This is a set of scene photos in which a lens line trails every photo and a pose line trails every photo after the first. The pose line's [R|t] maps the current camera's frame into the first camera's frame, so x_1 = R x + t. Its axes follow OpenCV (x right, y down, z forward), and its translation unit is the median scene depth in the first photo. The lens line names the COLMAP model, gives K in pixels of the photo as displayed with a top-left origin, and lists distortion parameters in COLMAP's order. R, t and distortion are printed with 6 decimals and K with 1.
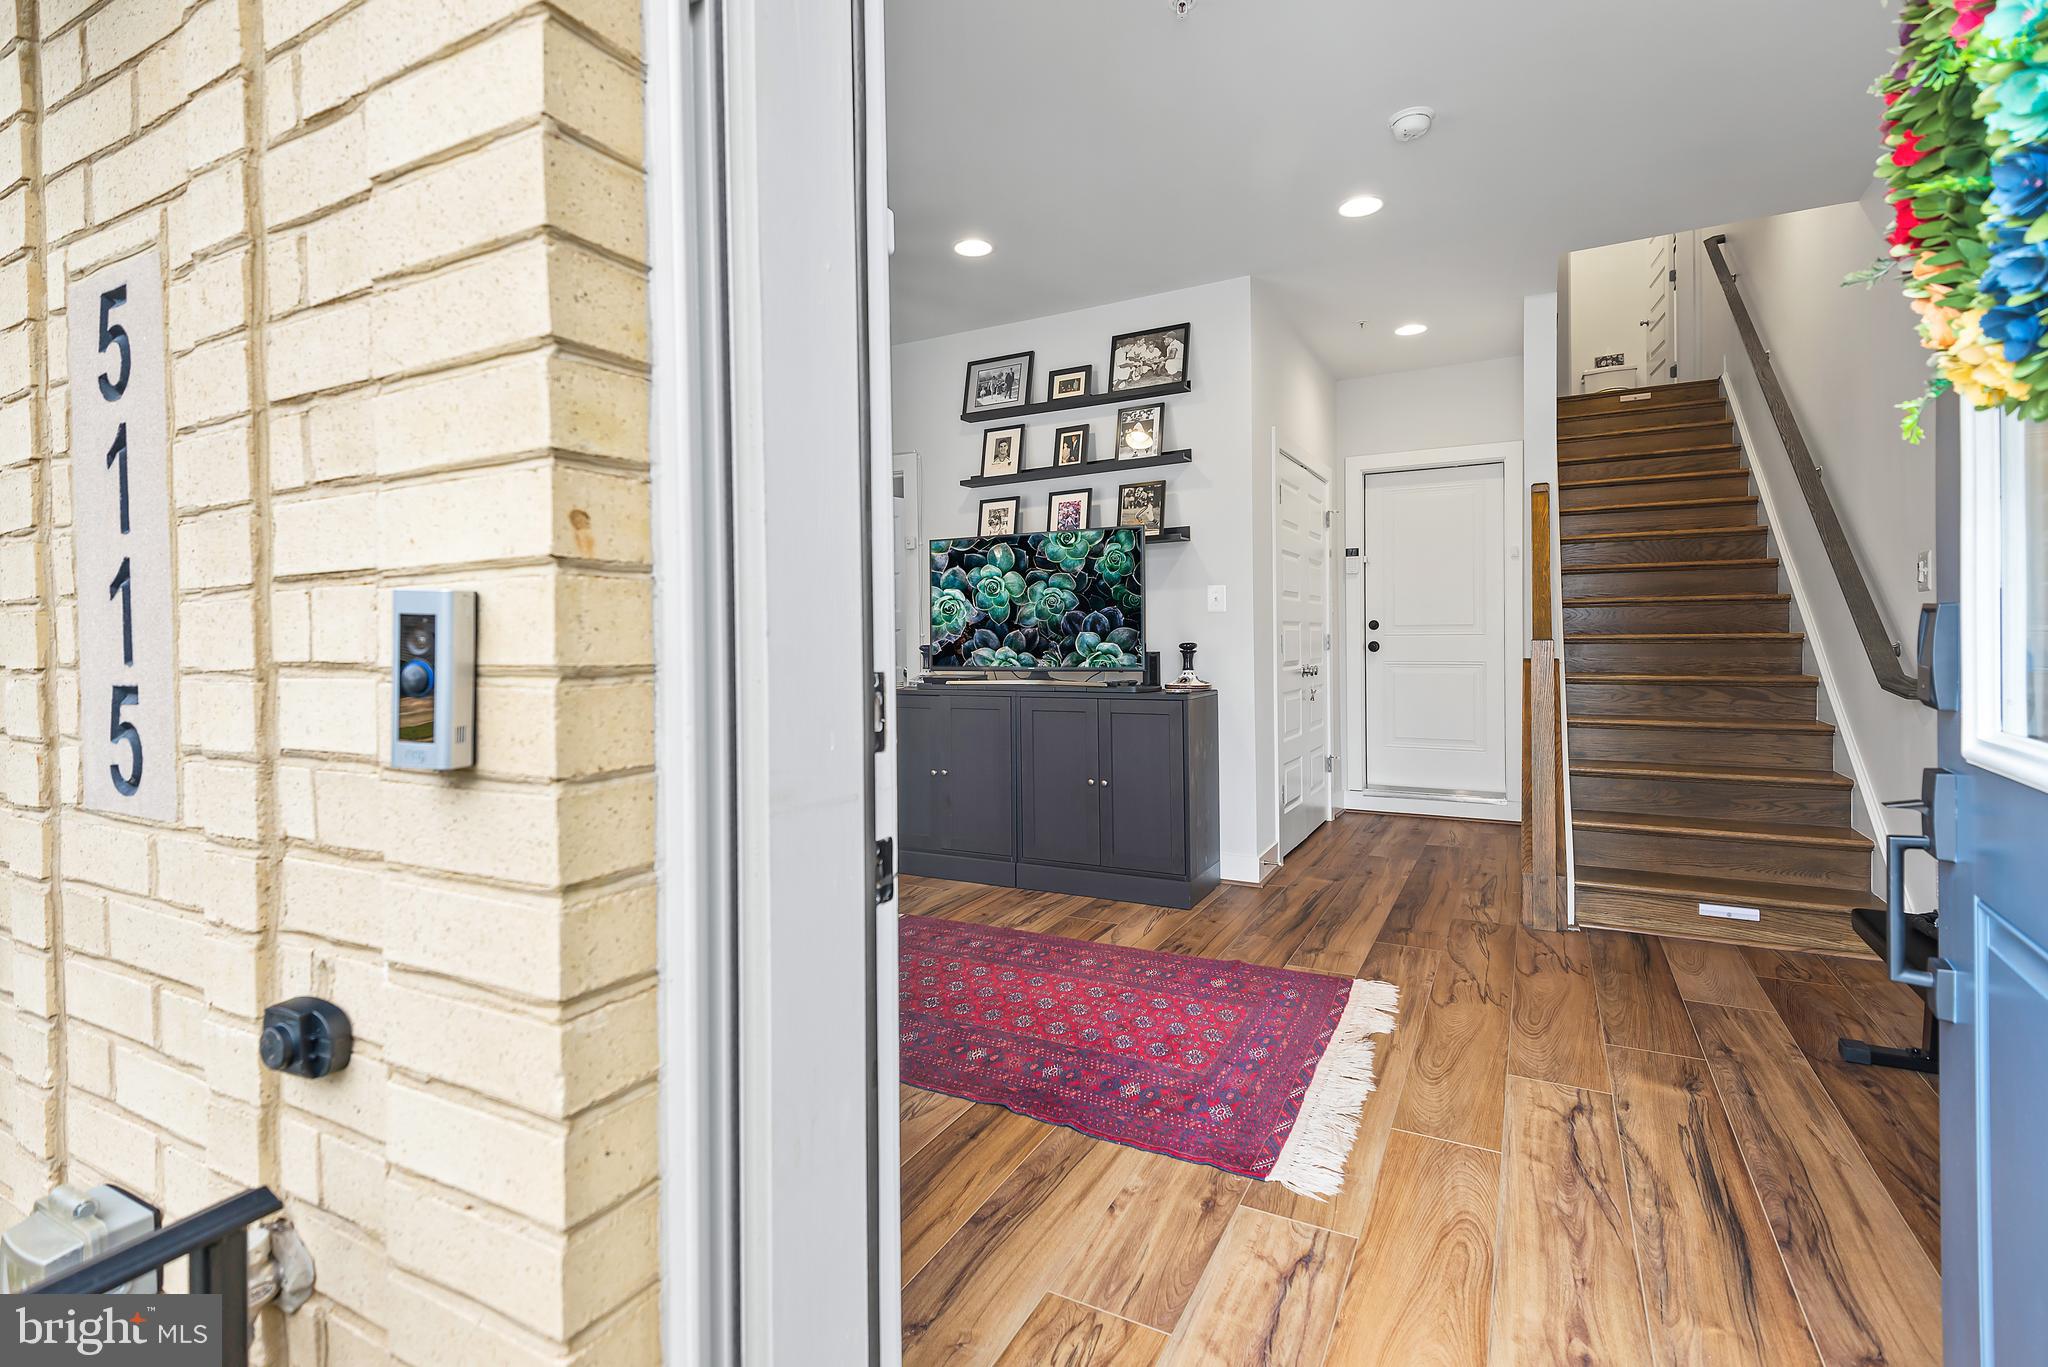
lens RADIAL K [[957.4, 0, 1015.4], [0, 957.4, 640.3], [0, 0, 1]] dist [0.027143, -0.013103]
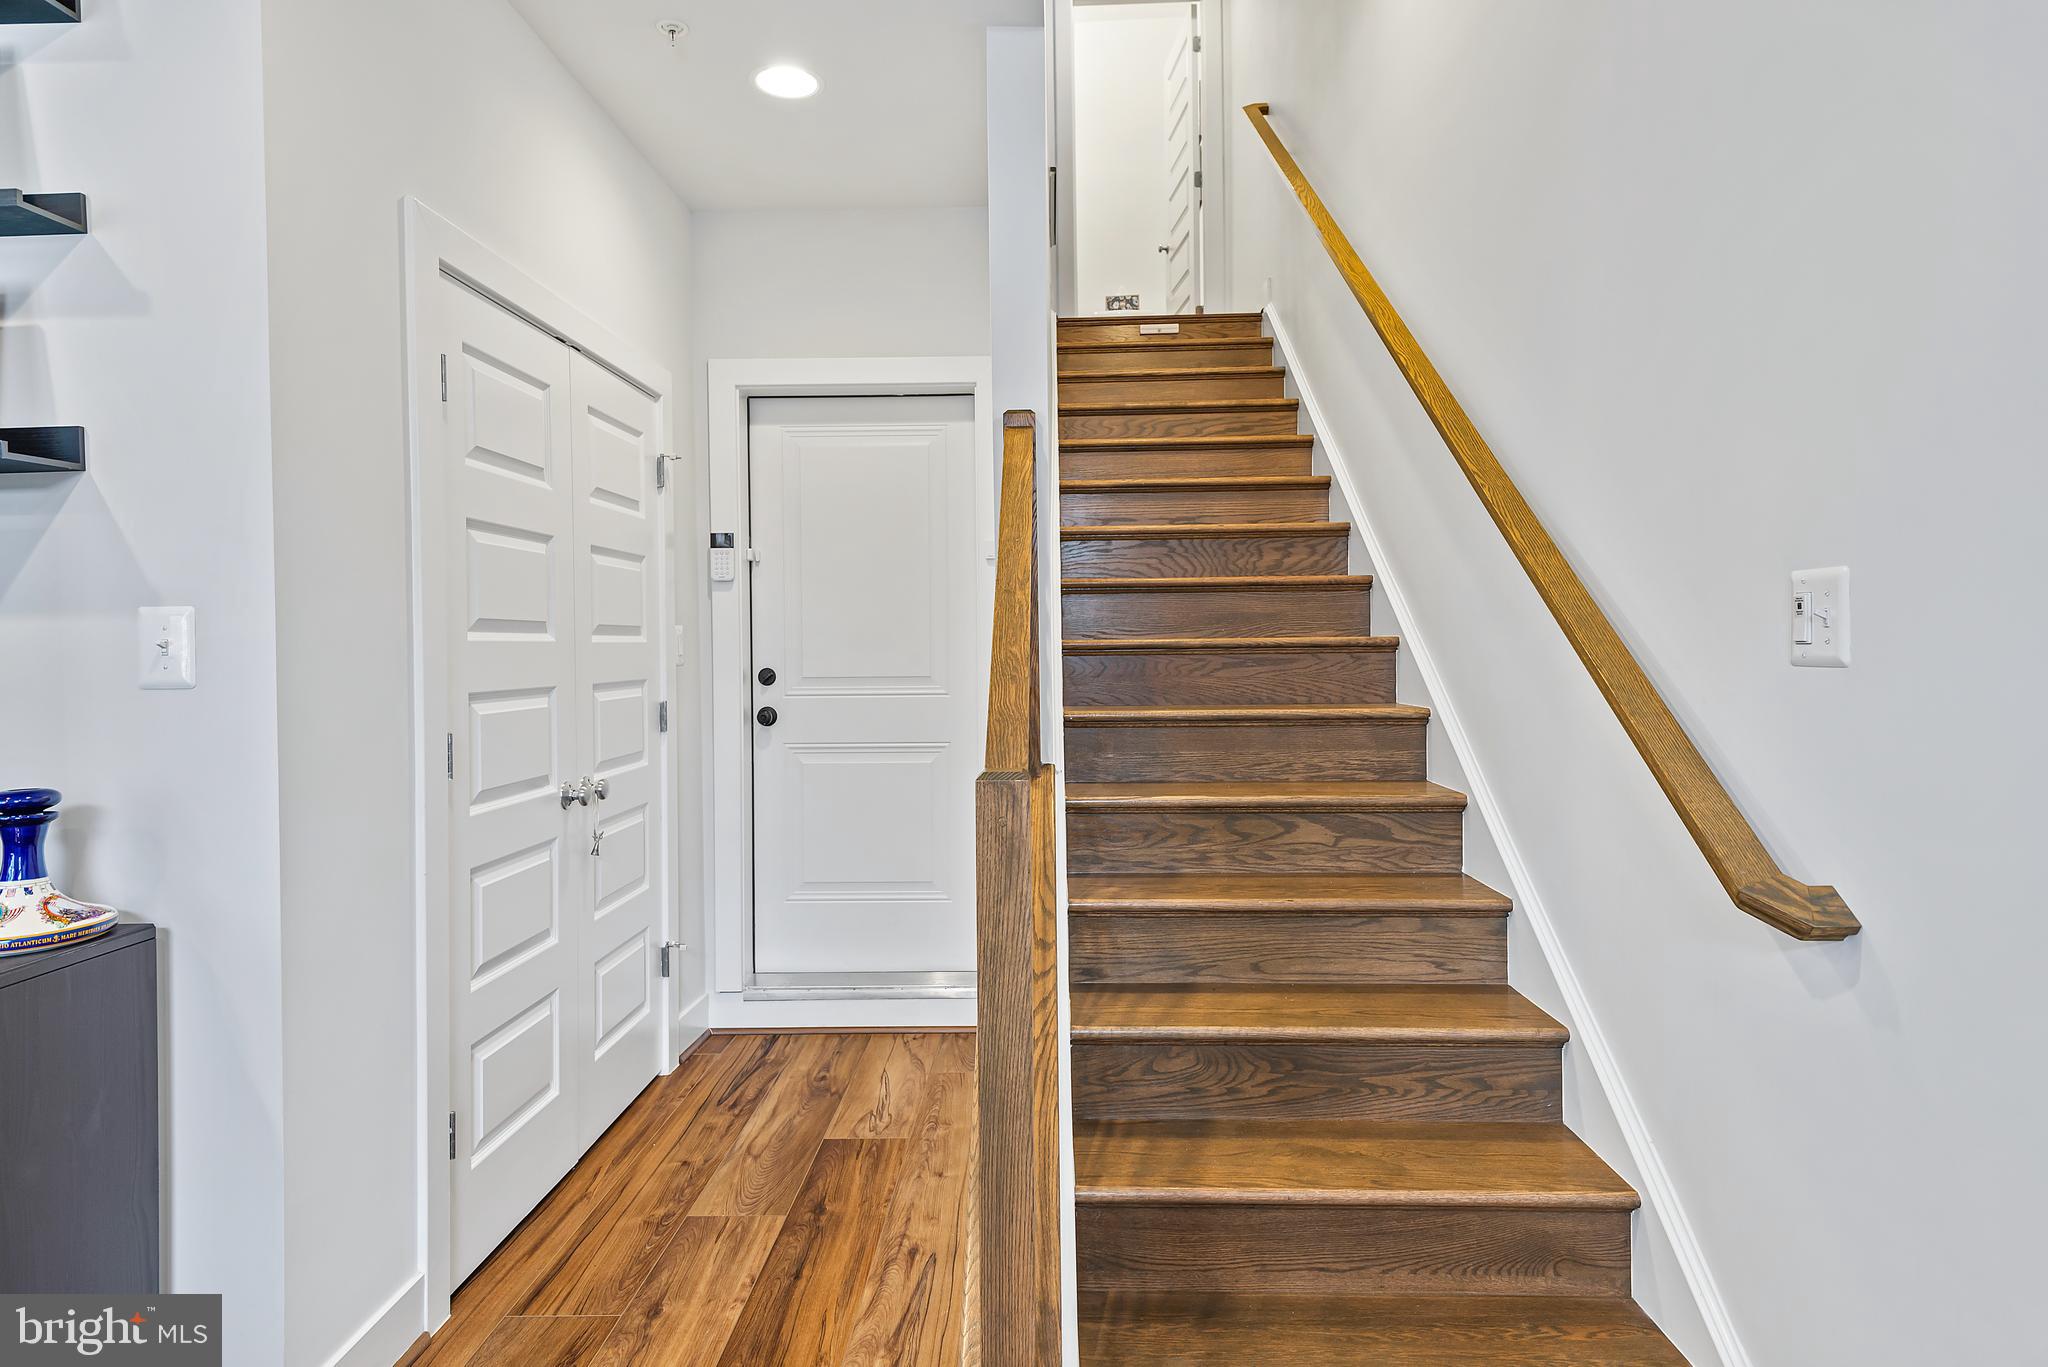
lens RADIAL K [[1122.2, 0, 1015.8], [0, 1122.2, 646.6], [0, 0, 1]] dist [-0.000089, 0.000898]
pose [[0.895024, -0.001083, 0.446016, 0.298387], [0.004611, 0.999966, -0.006825, -0.039259], [-0.445993, 0.008165, 0.894999, 0.509183]]
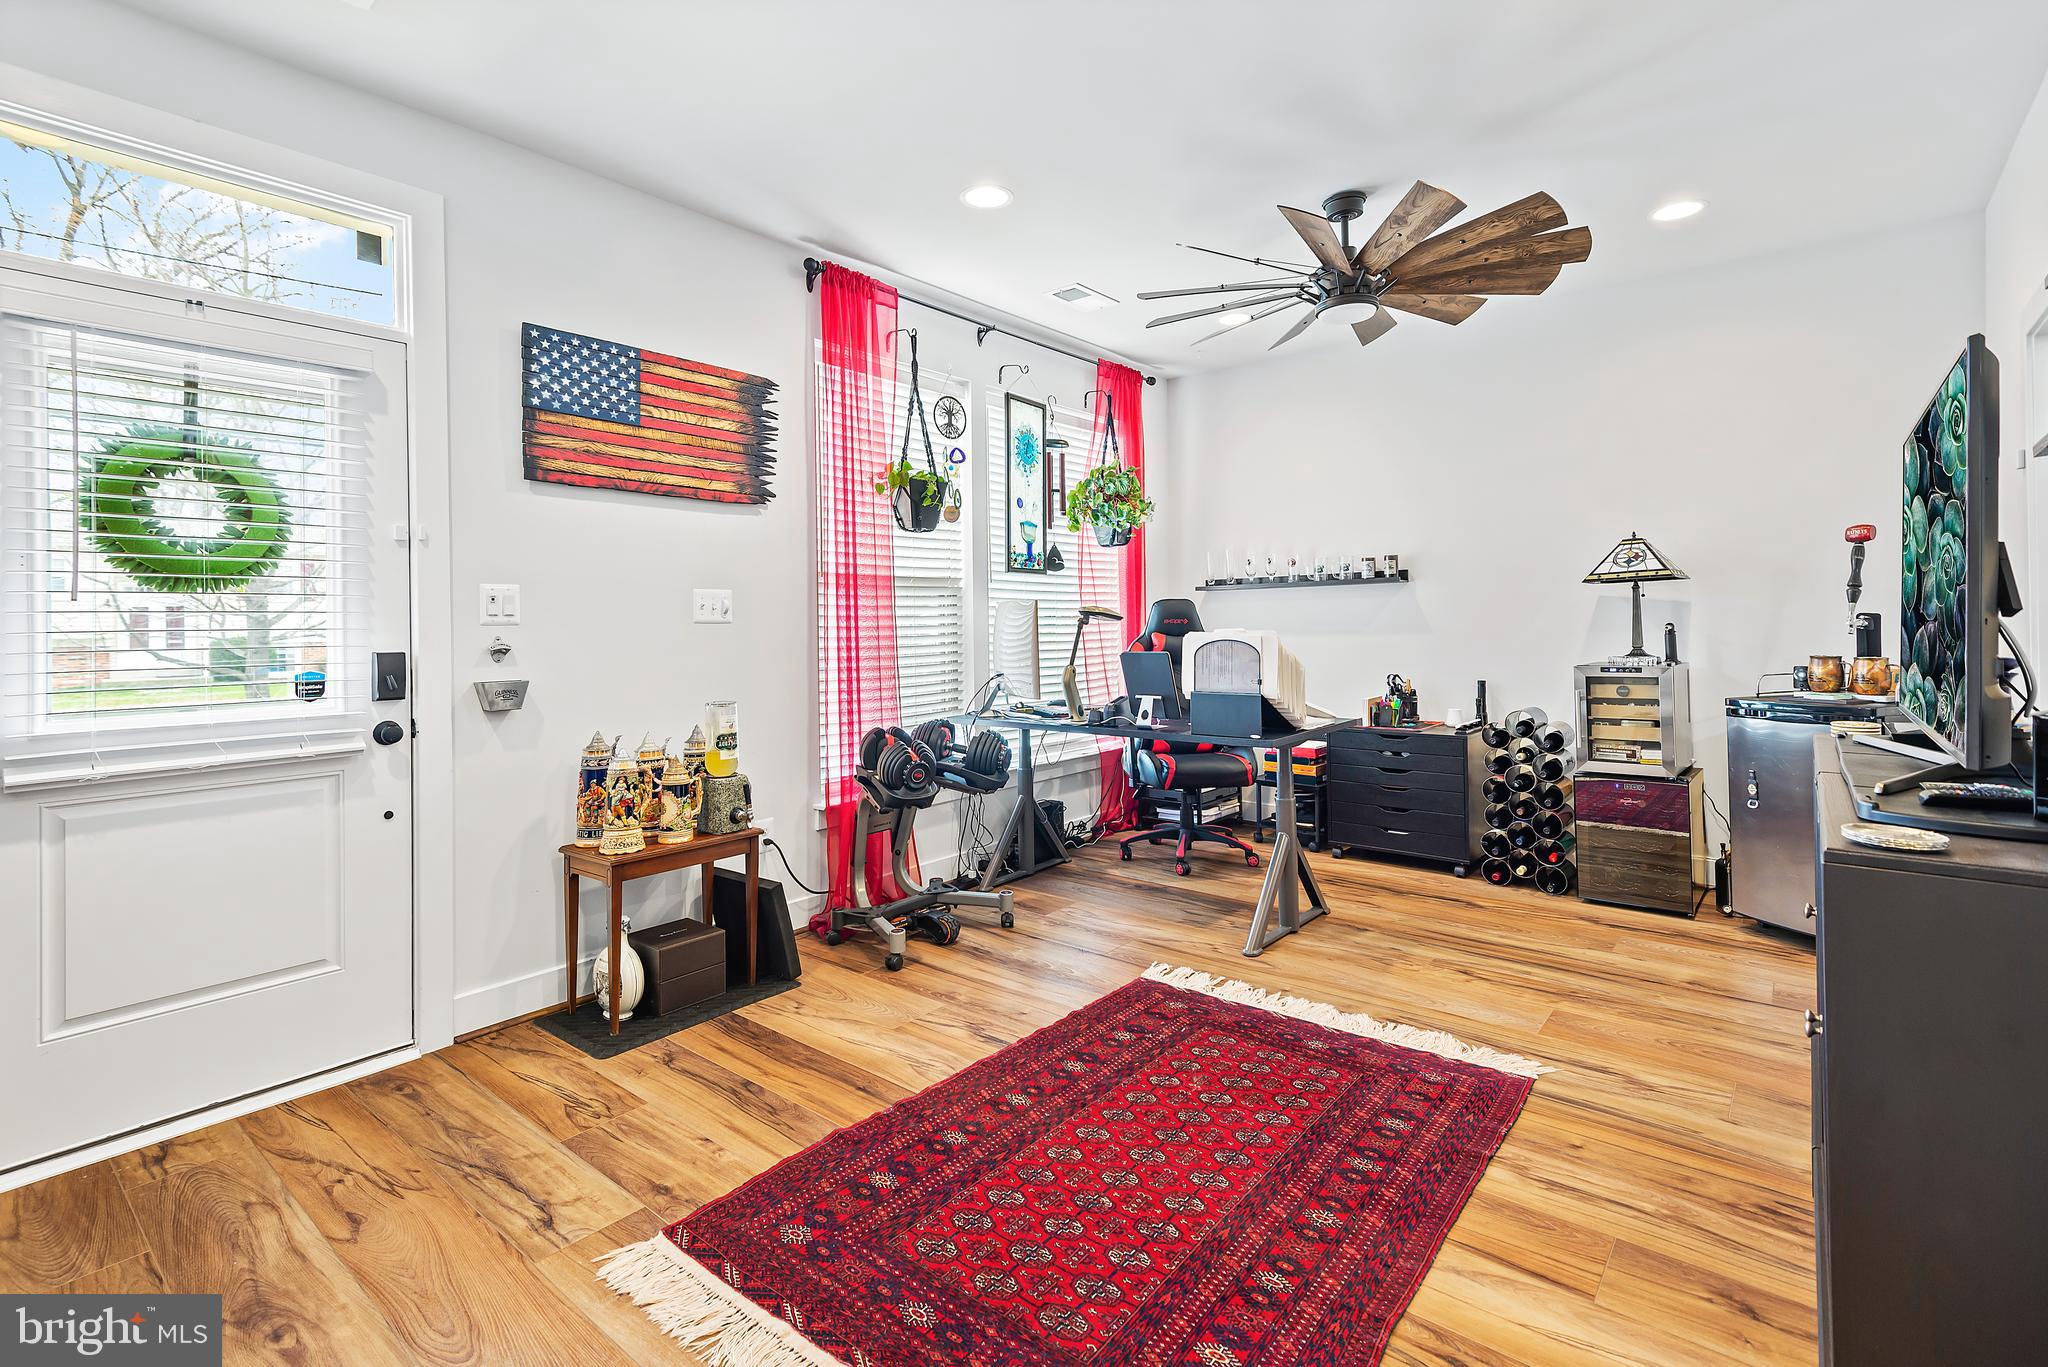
lens RADIAL K [[957.4, 0, 1022.3], [0, 957.4, 613.3], [0, 0, 1]] dist [0.027143, -0.013103]
pose [[-0.199376, 0.009221, -0.979880, 0.514740], [0.008005, 0.999938, 0.007781, -0.027922], [0.979890, -0.006293, -0.199438, 0.708507]]
